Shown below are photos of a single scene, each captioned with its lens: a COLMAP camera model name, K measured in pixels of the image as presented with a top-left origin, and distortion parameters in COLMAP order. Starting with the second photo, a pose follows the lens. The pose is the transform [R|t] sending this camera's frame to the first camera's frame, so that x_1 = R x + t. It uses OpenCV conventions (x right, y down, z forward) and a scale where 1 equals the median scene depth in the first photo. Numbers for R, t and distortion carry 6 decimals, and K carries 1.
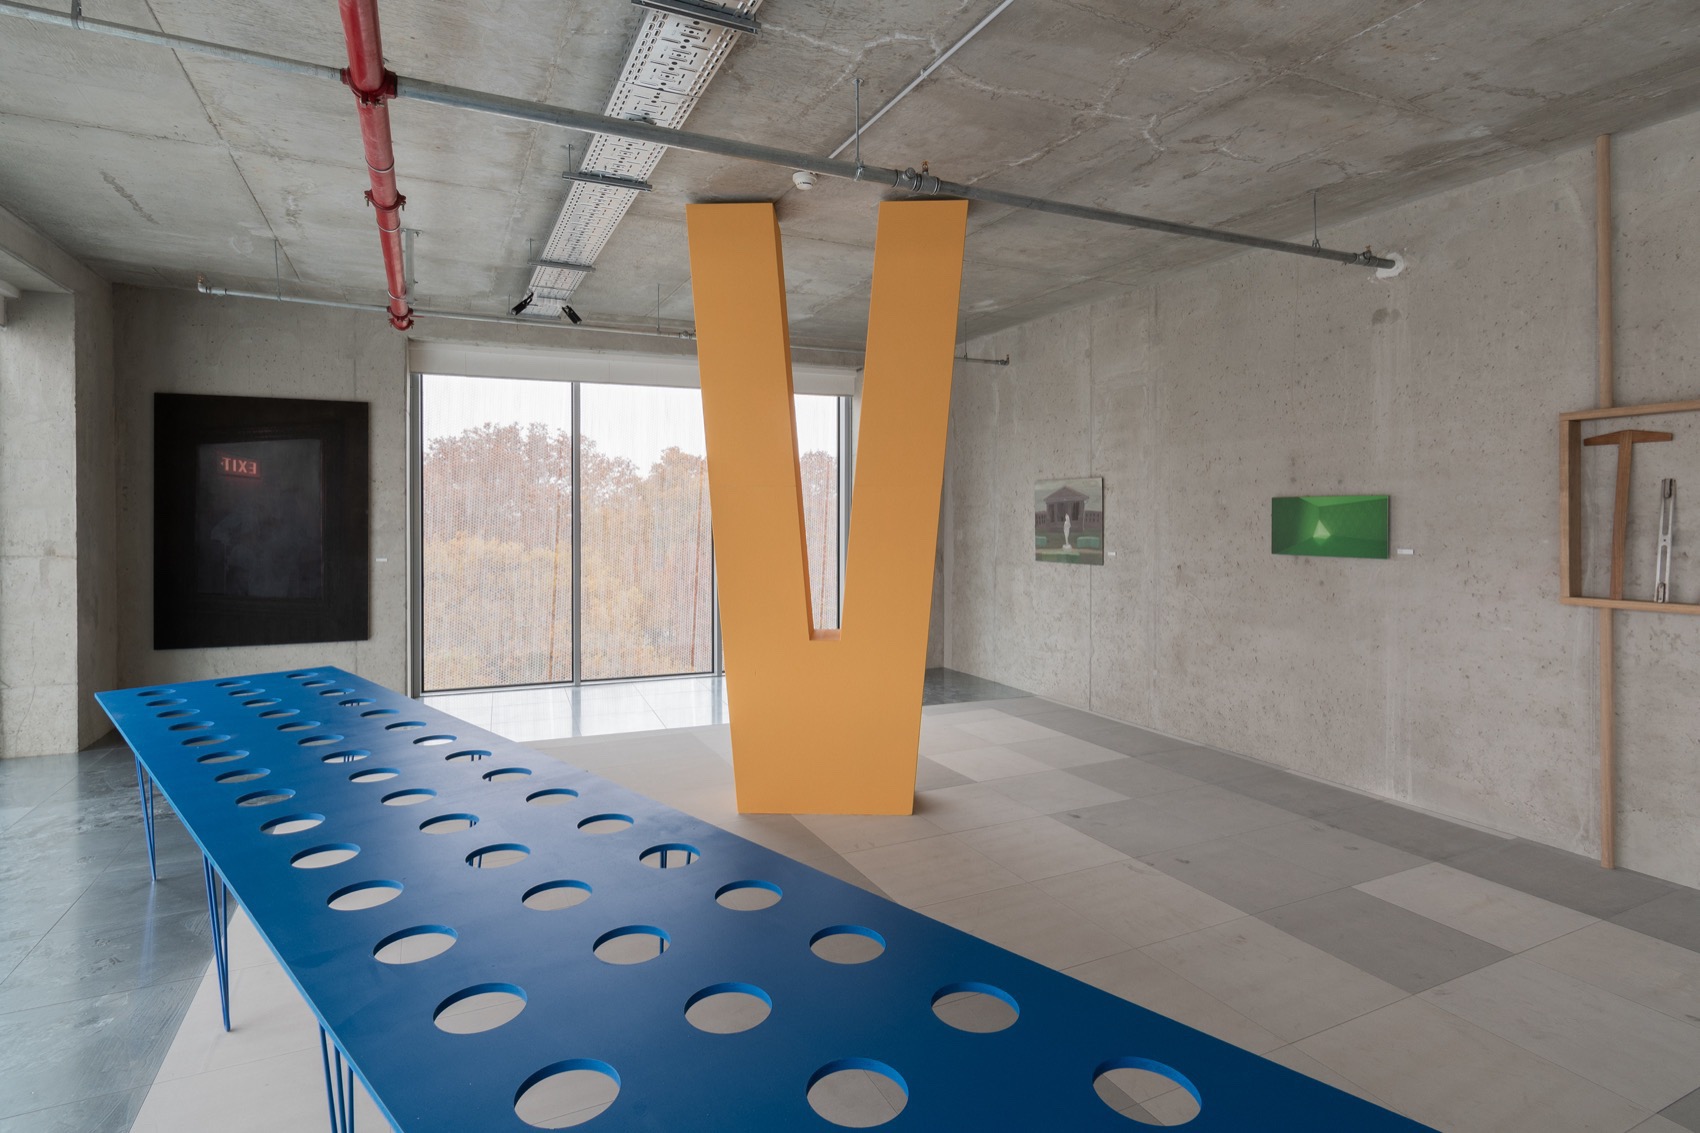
lens RADIAL K [[843.6, 0, 828.4], [0, 843.6, 524.8], [0, 0, 1]] dist [0.003411, -0.000746]
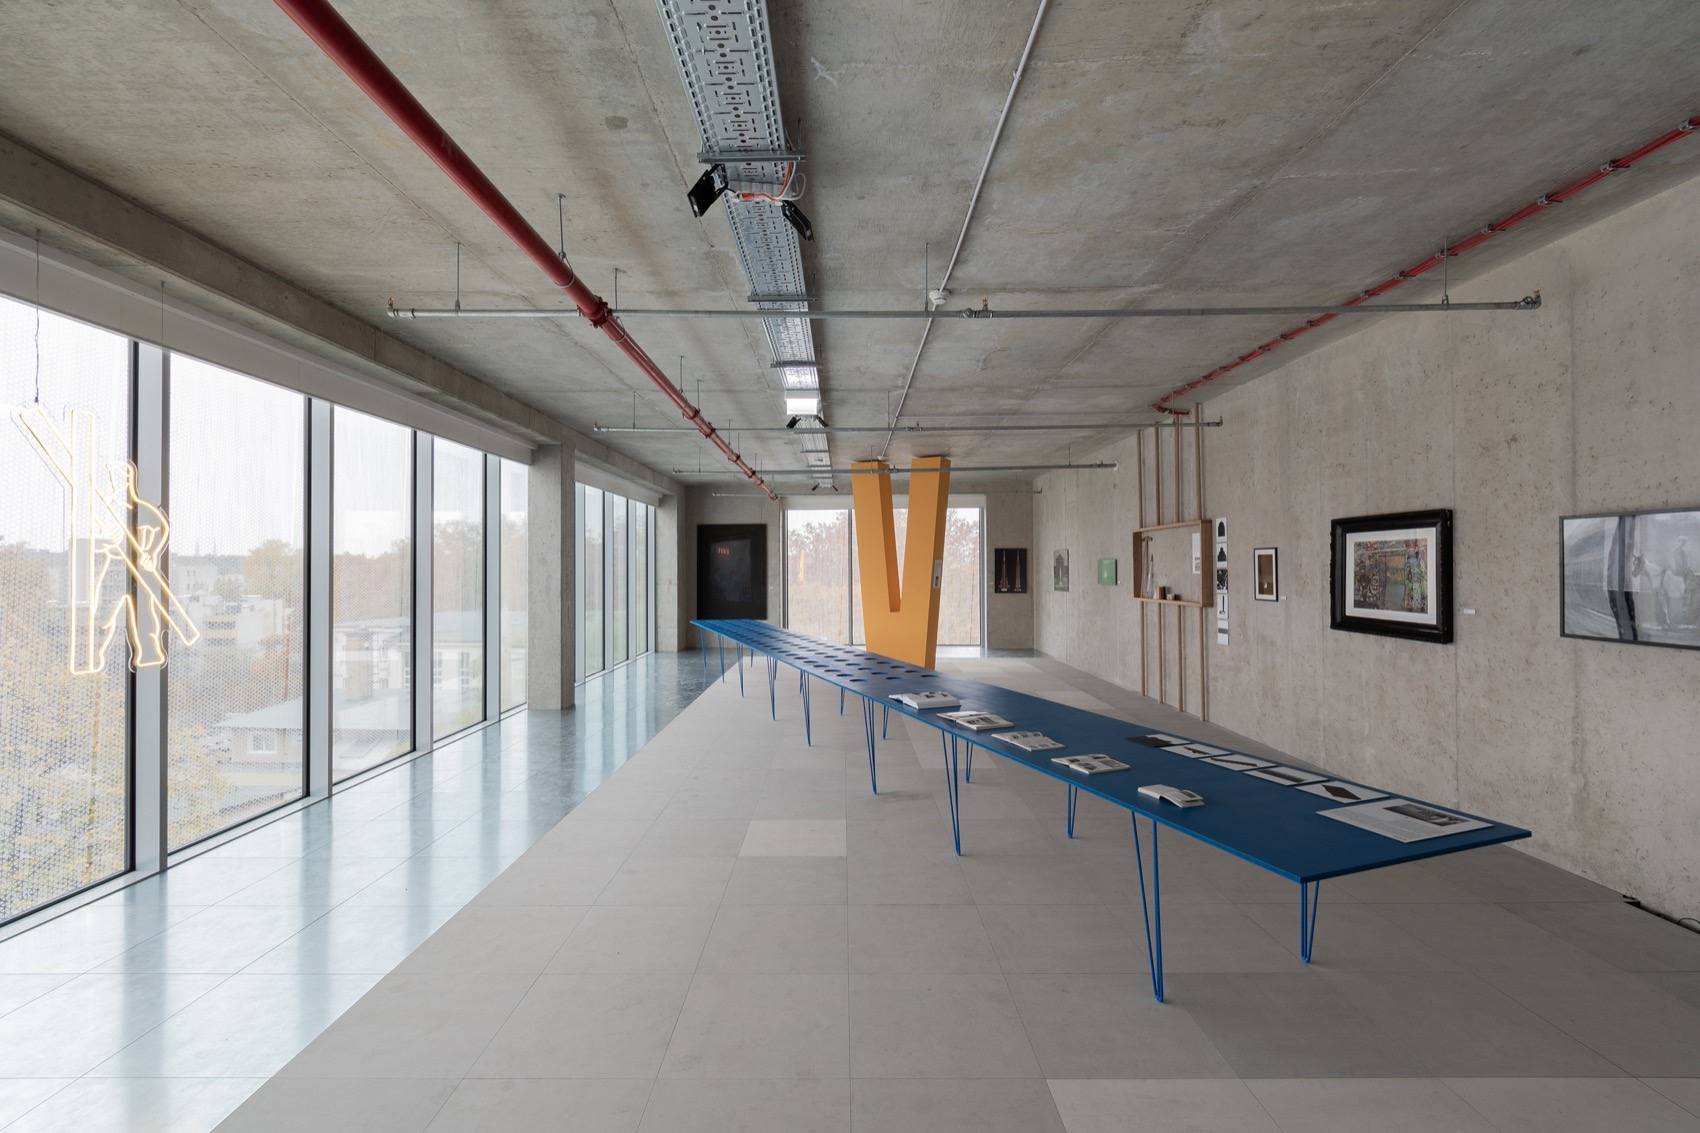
lens RADIAL K [[754.2, 0, 850.0], [0, 754.2, 566.5], [0, 0, 1]] dist [0.004326, 0.000187]
pose [[0.906324, -0.006240, -0.422537, 0.650665], [0.000745, 0.999913, -0.013168, 0.009996], [0.422583, 0.011620, 0.906250, -0.959169]]
